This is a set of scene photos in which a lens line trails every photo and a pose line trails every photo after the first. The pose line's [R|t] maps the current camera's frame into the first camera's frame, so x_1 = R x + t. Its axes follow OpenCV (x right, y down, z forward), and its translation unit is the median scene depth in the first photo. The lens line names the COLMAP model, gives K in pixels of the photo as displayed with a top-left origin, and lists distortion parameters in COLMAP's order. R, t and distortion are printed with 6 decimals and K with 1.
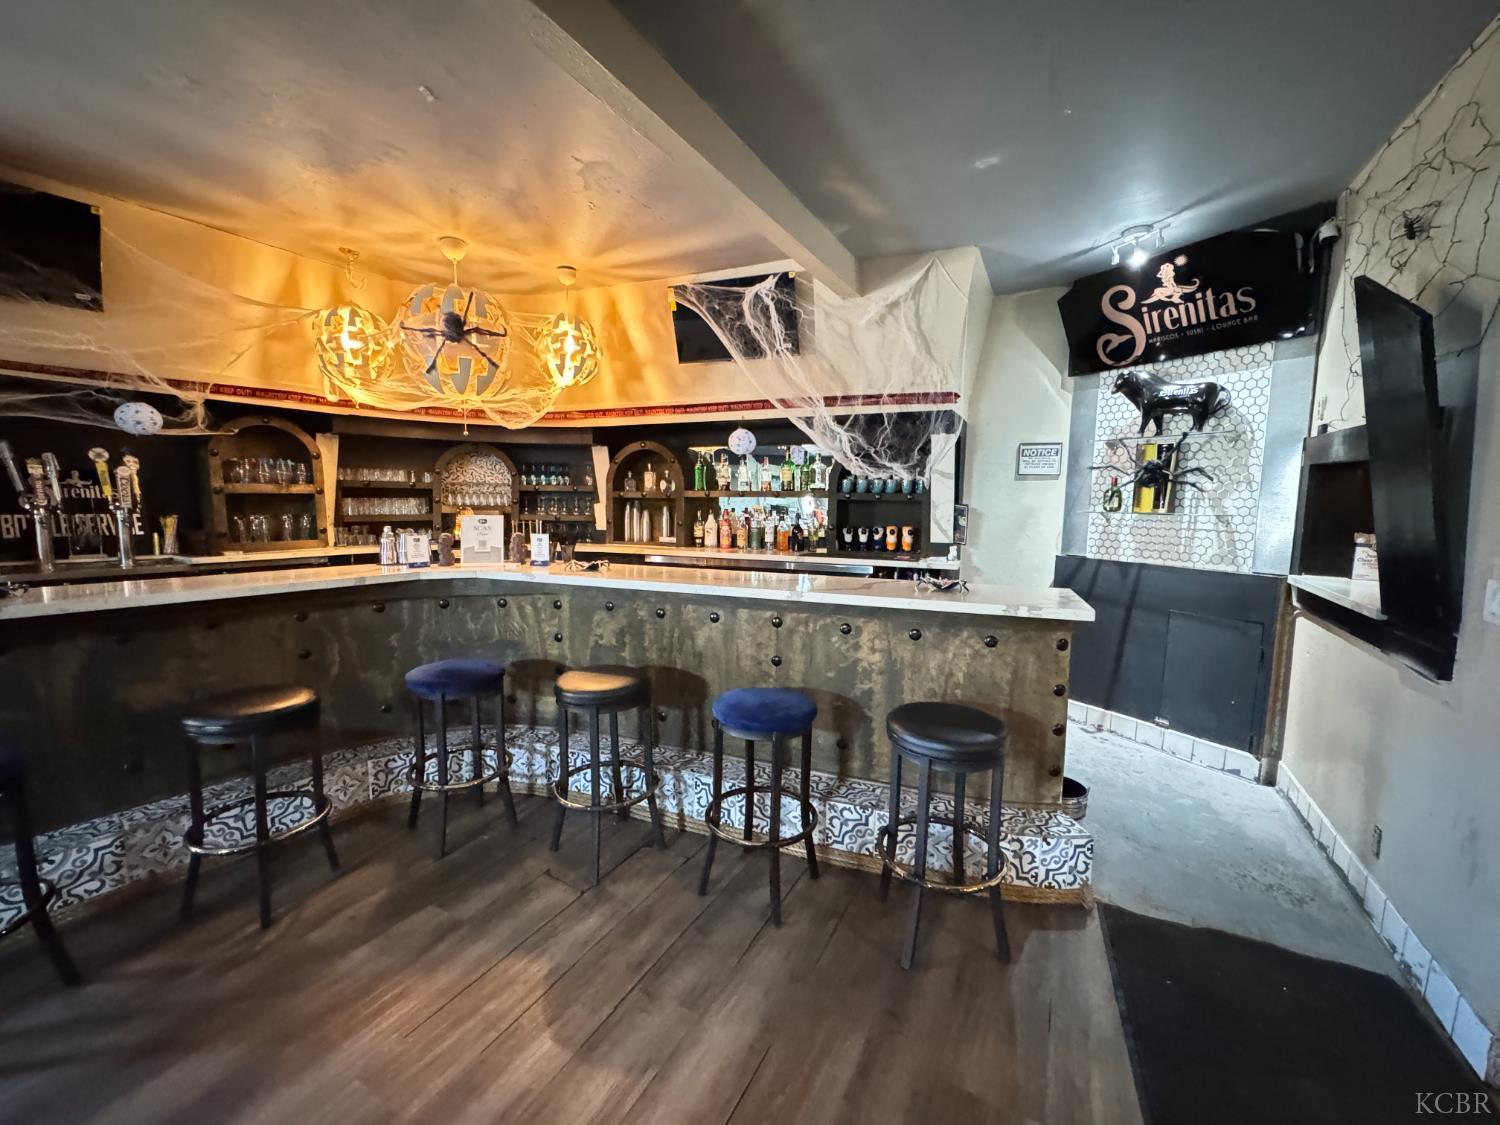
lens RADIAL K [[603.7, 0, 752.3], [0, 603.7, 561.9], [0, 0, 1]] dist [-0.004777, 0.000749]
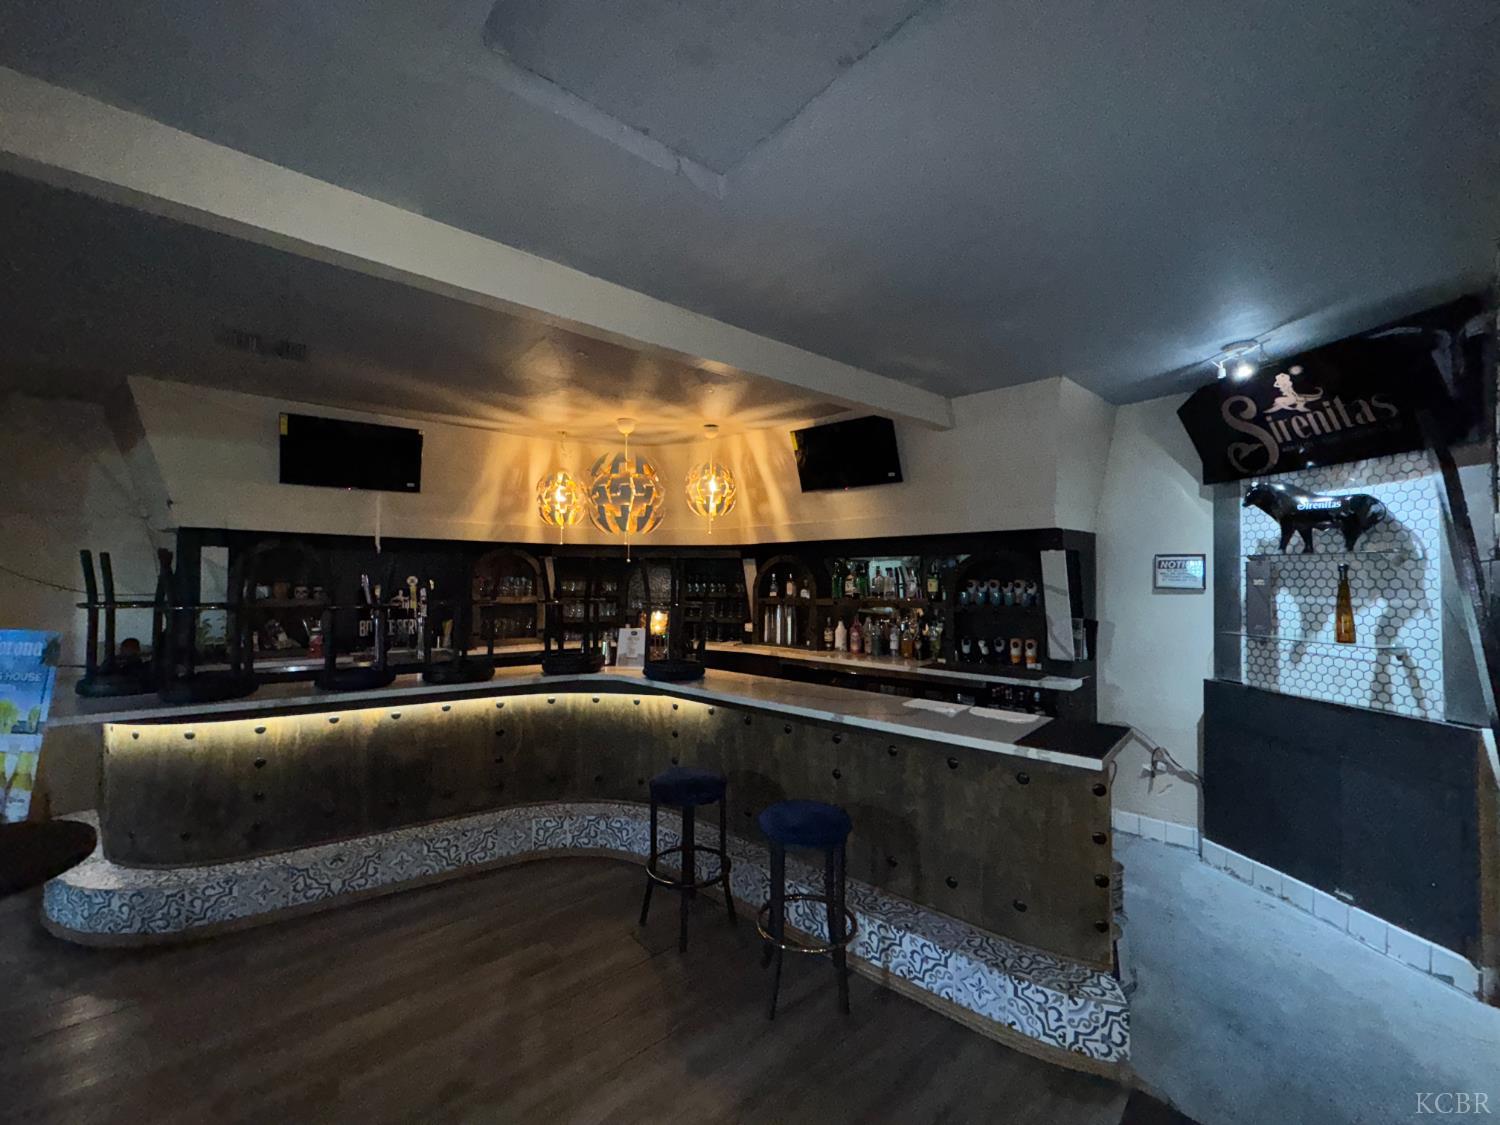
lens RADIAL K [[603.7, 0, 749.3], [0, 603.7, 561.3], [0, 0, 1]] dist [-0.004777, 0.000749]
pose [[0.936868, -0.016465, -0.349297, 0.232617], [-0.029555, 0.991588, -0.126014, -0.064588], [0.348433, 0.128382, 0.928500, -0.111716]]
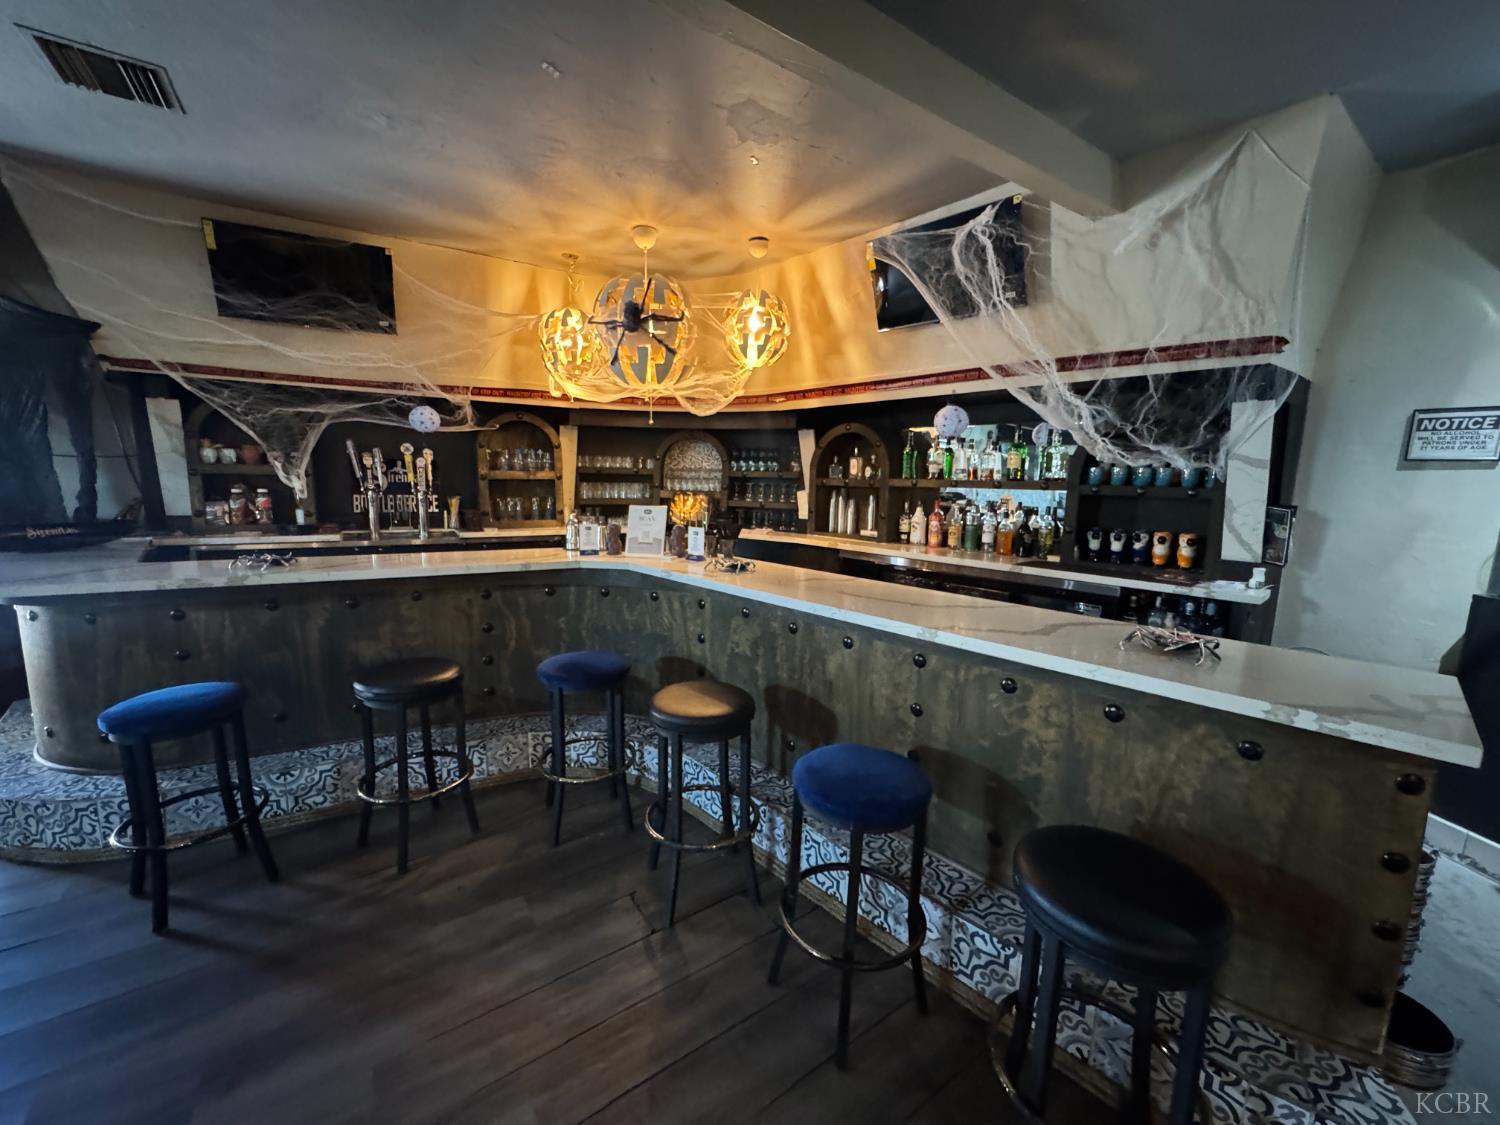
lens RADIAL K [[603.7, 0, 747.4], [0, 603.7, 562.4], [0, 0, 1]] dist [-0.004777, 0.000749]
pose [[0.895872, 0.070355, -0.438707, 0.140911], [-0.054696, 0.997337, 0.048247, -0.040641], [0.440933, -0.019227, 0.897334, 0.174709]]
